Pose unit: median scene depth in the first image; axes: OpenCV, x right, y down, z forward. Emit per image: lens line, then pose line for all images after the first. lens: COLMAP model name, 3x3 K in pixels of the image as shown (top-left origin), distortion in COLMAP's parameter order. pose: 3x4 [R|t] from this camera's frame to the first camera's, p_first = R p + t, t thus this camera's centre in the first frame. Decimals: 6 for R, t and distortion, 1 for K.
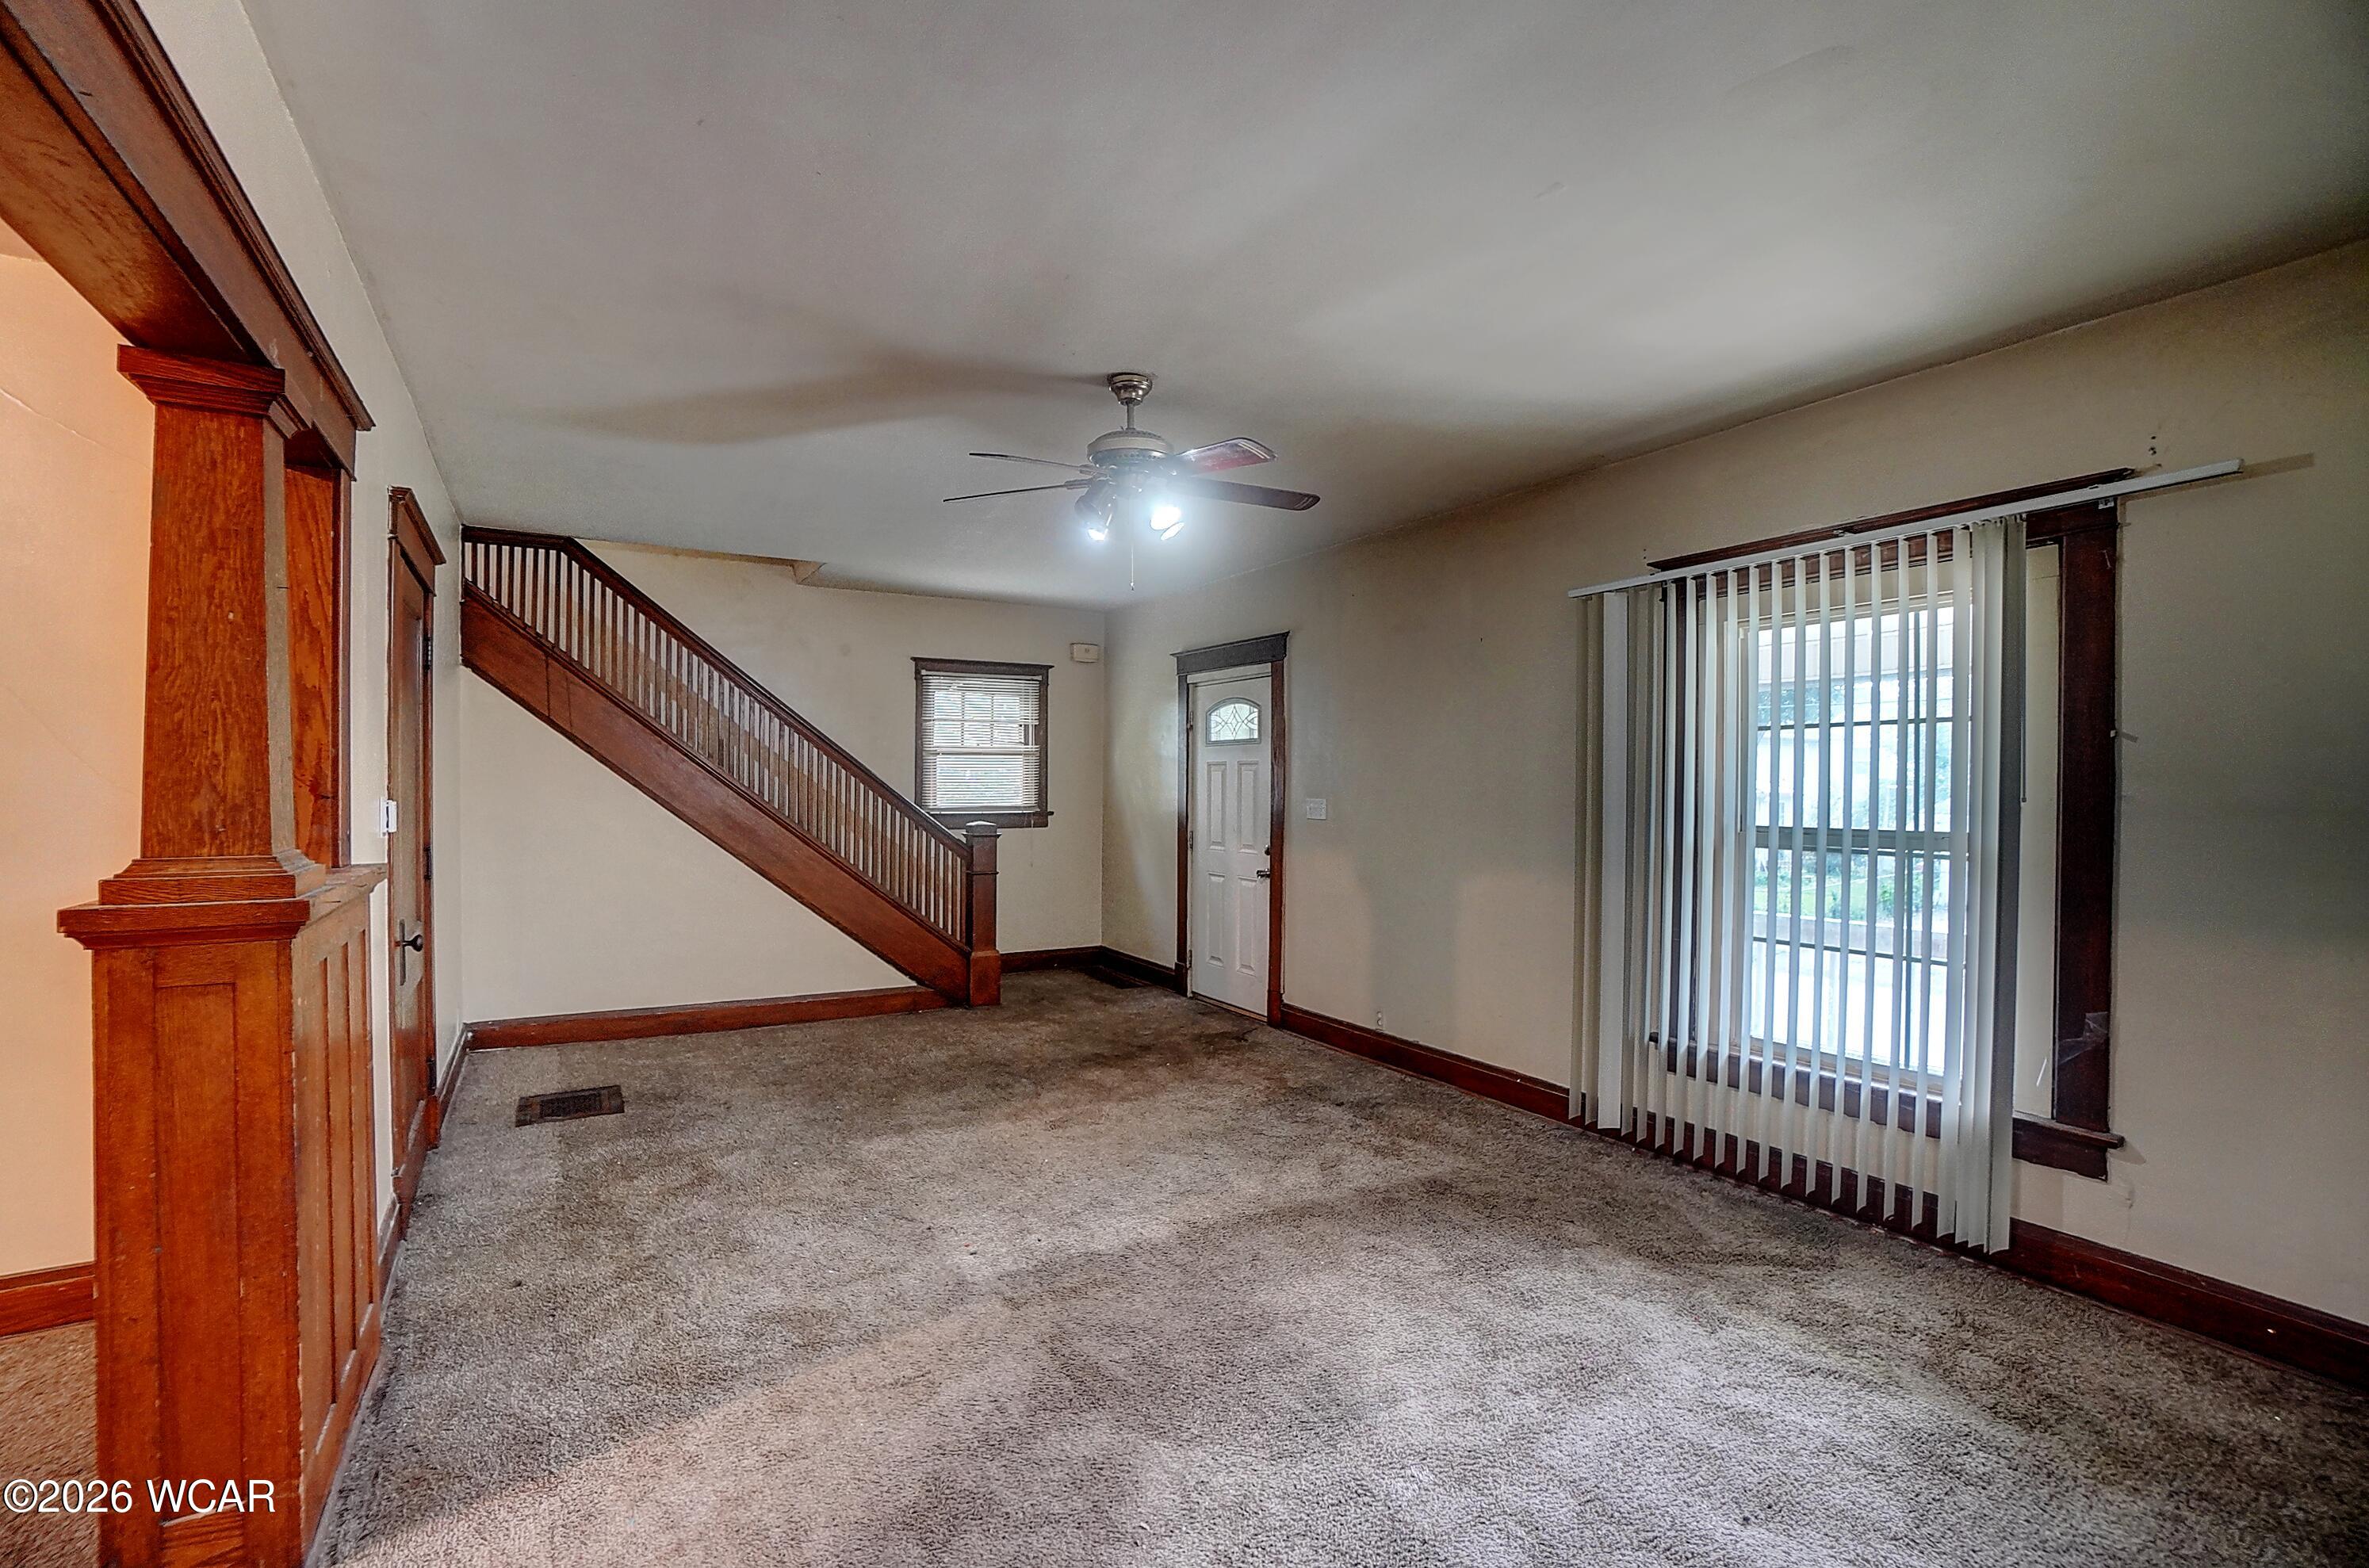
lens RADIAL K [[1048.0, 0, 1144.8], [0, 1048.0, 797.3], [0, 0, 1]] dist [-0.064072, 0.023155]
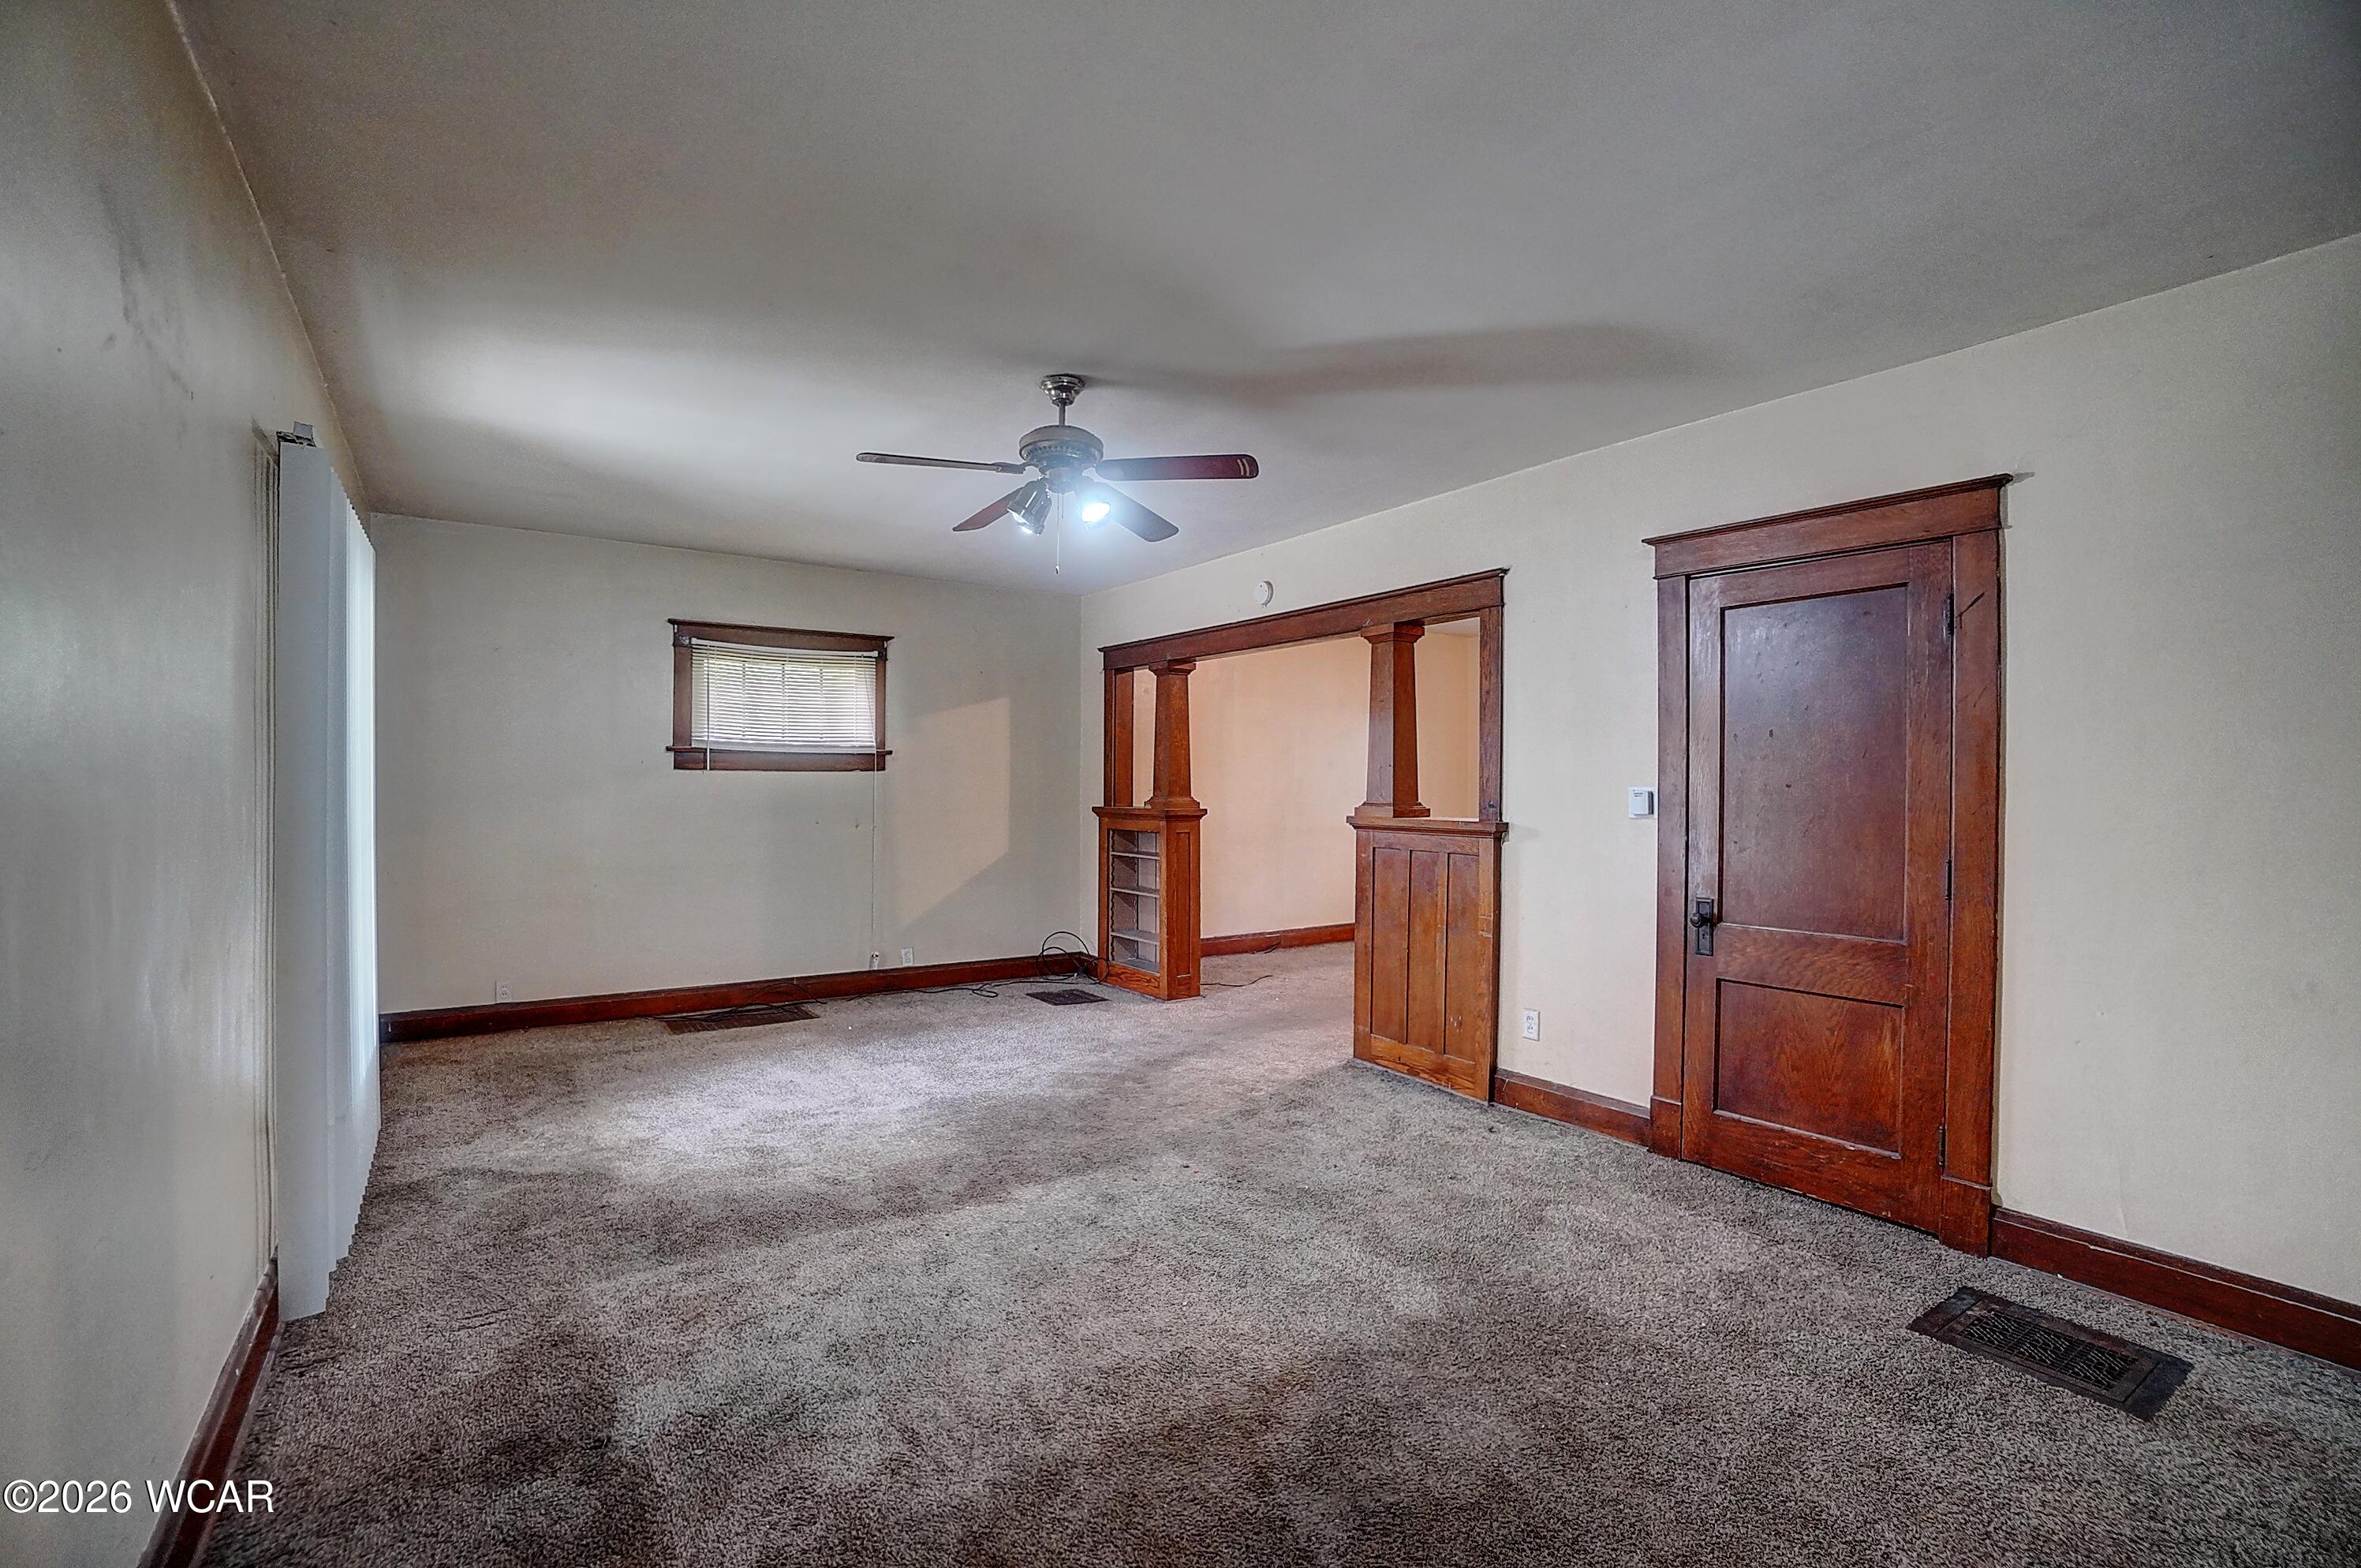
lens RADIAL K [[1044.1, 0, 1151.9], [0, 1044.1, 786.9], [0, 0, 1]] dist [-0.069136, 0.025175]
pose [[-0.997336, -0.013279, -0.071721, -0.021321], [-0.014814, 0.999671, 0.020920, -0.010411], [0.071420, 0.021927, -0.997205, 1.287200]]
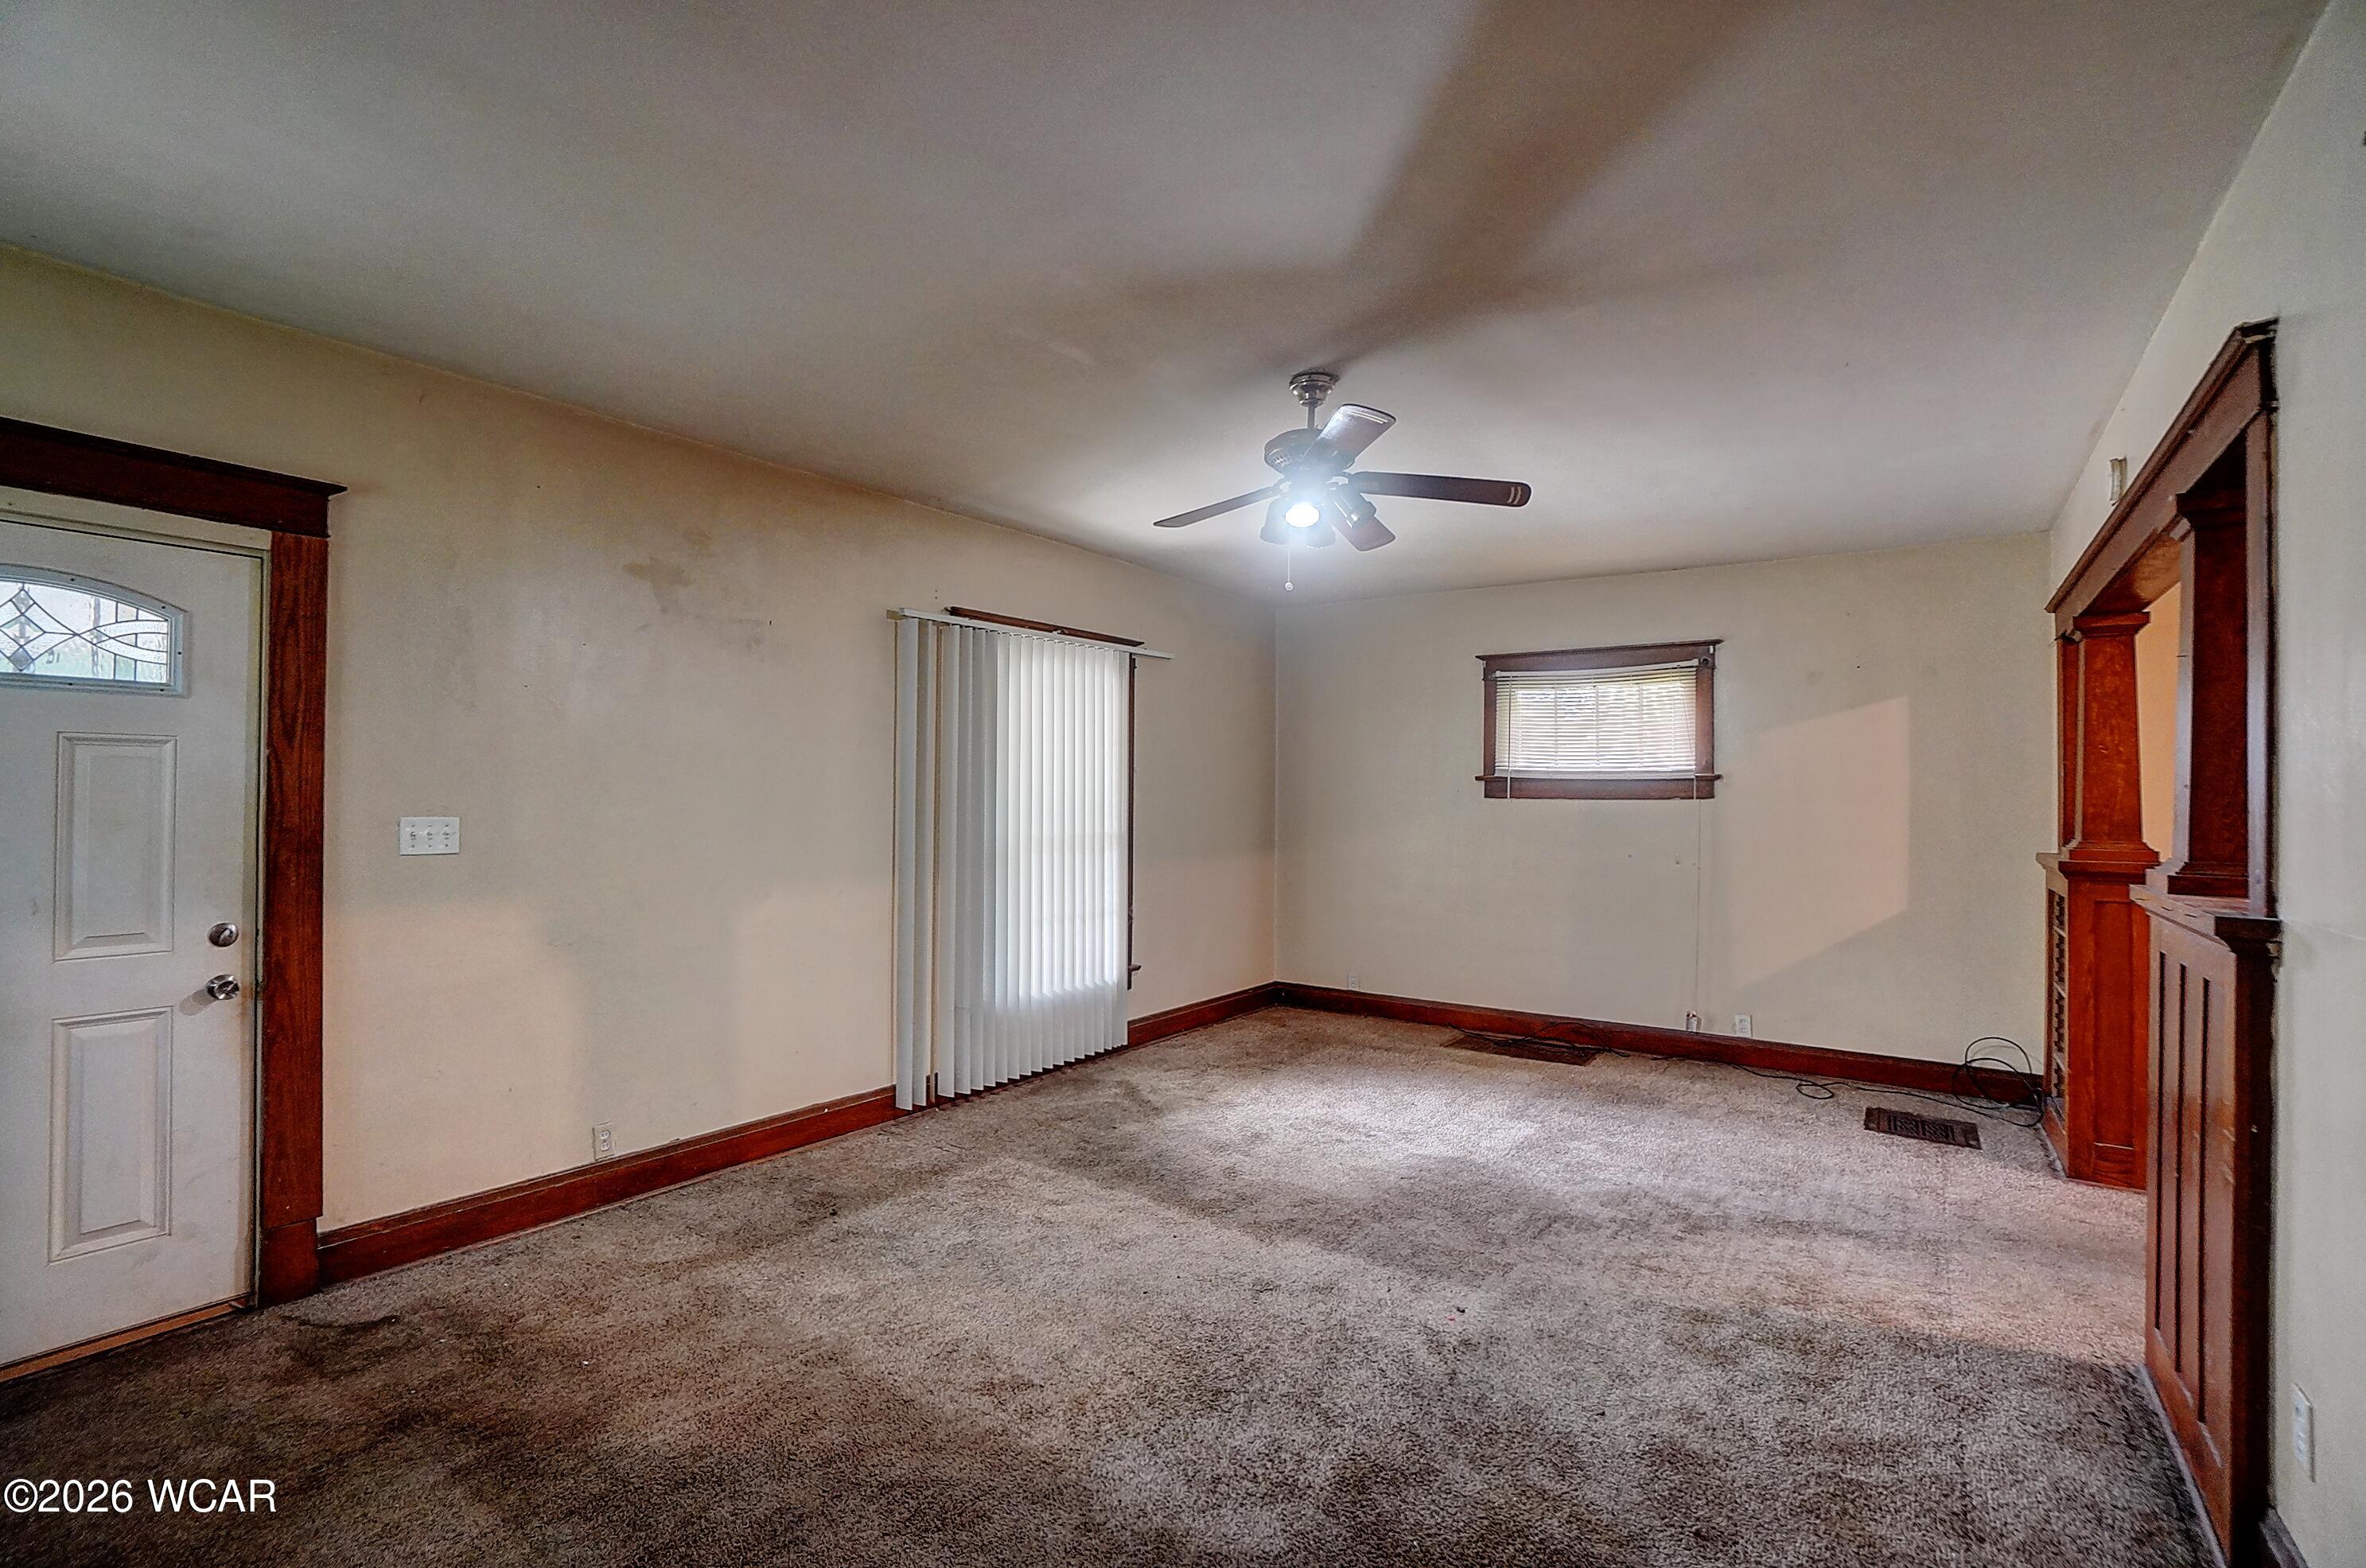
lens RADIAL K [[1053.7, 0, 1148.5], [0, 1053.7, 787.9], [0, 0, 1]] dist [-0.064428, 0.024179]
pose [[-0.397851, -0.002449, 0.917447, -0.531230], [0.003465, 0.999985, 0.004171, -0.016166], [-0.917443, 0.004838, -0.397837, 0.959469]]
